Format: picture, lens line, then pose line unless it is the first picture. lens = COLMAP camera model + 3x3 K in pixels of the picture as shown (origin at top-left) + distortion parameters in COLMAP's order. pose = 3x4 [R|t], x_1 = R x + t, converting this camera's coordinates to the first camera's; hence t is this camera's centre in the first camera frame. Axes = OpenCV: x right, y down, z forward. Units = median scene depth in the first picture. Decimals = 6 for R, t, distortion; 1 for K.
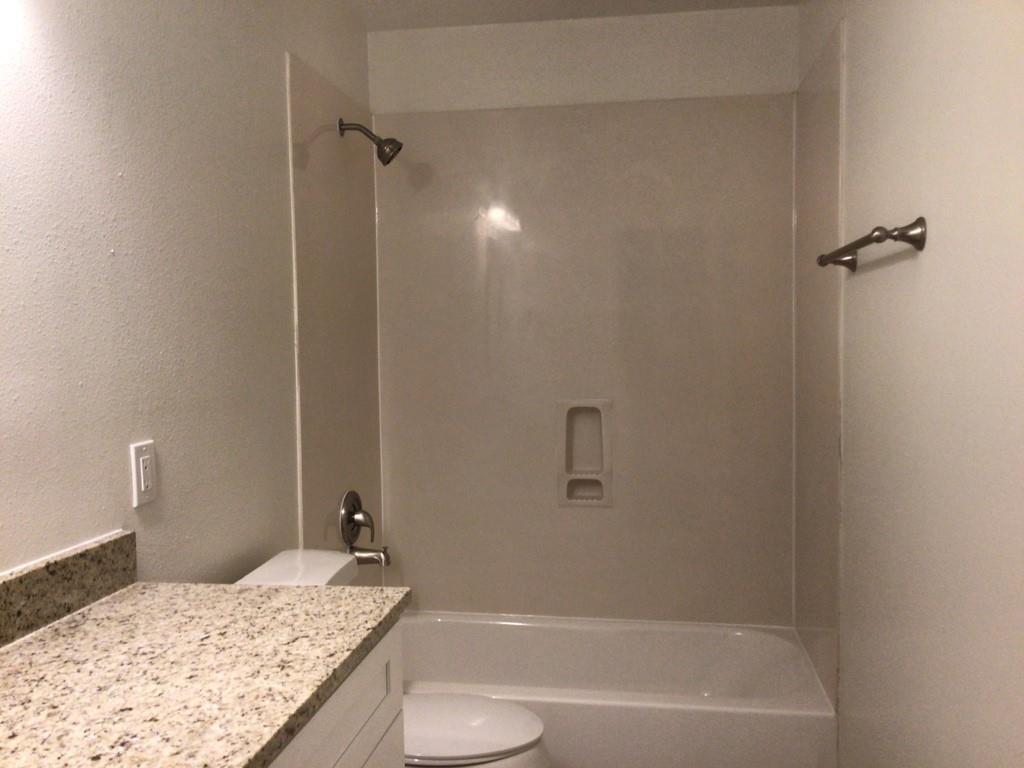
lens RADIAL K [[923.8, 0, 512.0], [0, 923.8, 384.0], [0, 0, 1]] dist [0.119249, -0.238663]
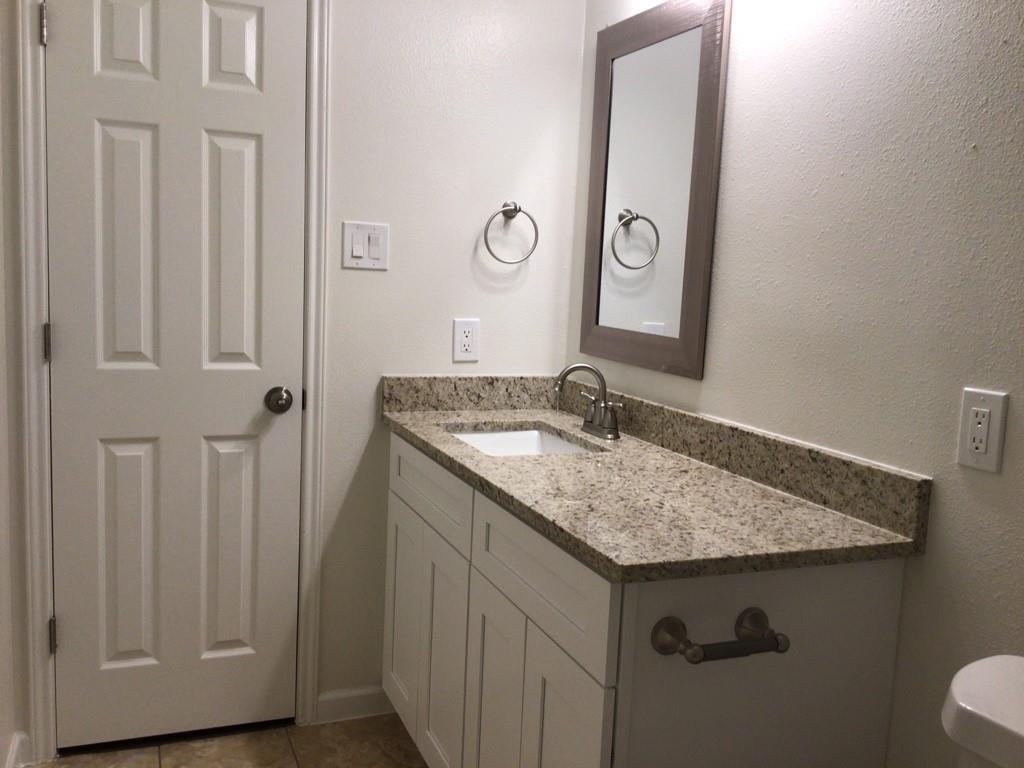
lens RADIAL K [[1081.4, 0, 512.6], [0, 1081.4, 367.0], [0, 0, 1]] dist [0.108093, -0.014872]
pose [[-0.875362, 0.030428, -0.482509, 0.441018], [-0.047503, 0.987775, 0.148470, -0.083451], [0.481129, 0.152886, -0.863216, 1.853913]]
